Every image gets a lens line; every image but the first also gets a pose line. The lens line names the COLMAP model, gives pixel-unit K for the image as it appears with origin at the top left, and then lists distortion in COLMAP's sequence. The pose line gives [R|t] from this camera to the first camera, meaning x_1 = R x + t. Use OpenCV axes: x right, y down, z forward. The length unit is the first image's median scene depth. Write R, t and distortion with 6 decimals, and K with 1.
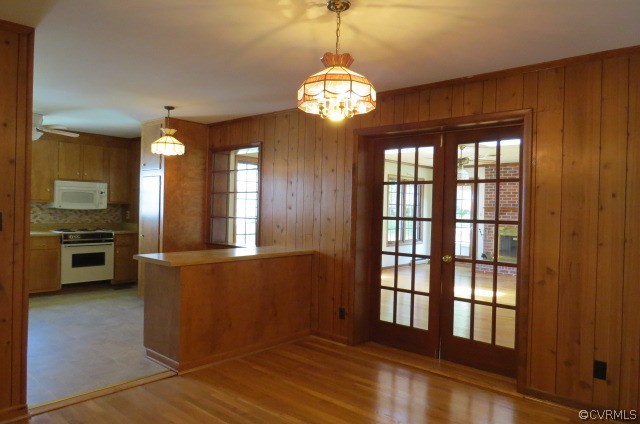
lens RADIAL K [[459.6, 0, 318.4], [0, 459.6, 211.9], [0, 0, 1]] dist [-0.008710, -0.003015]
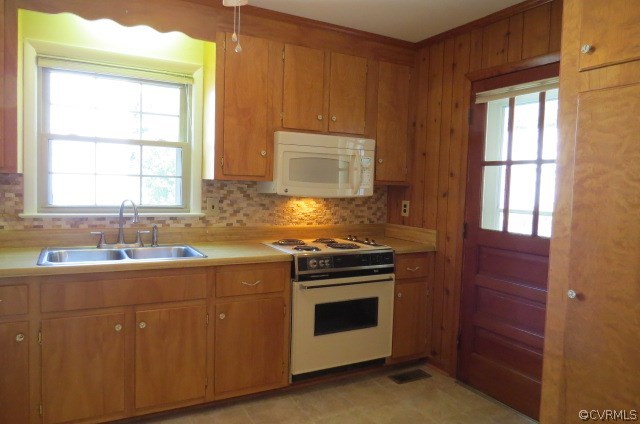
lens RADIAL K [[459.6, 0, 320.8], [0, 459.6, 210.6], [0, 0, 1]] dist [-0.008710, -0.003015]
pose [[0.946106, 0.021491, -0.323144, -0.384442], [-0.010429, 0.999300, 0.035925, -0.008710], [0.323690, -0.030619, 0.945668, 0.585533]]
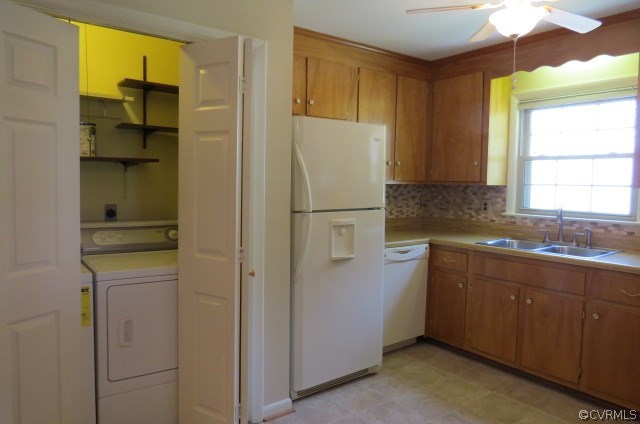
lens RADIAL K [[459.6, 0, 320.0], [0, 459.6, 212.1], [0, 0, 1]] dist [-0.008710, -0.003015]
pose [[-0.189737, 0.036970, -0.981139, -0.148523], [-0.034496, 0.998423, 0.044293, -0.007725], [0.981229, 0.042250, -0.188162, 0.748386]]
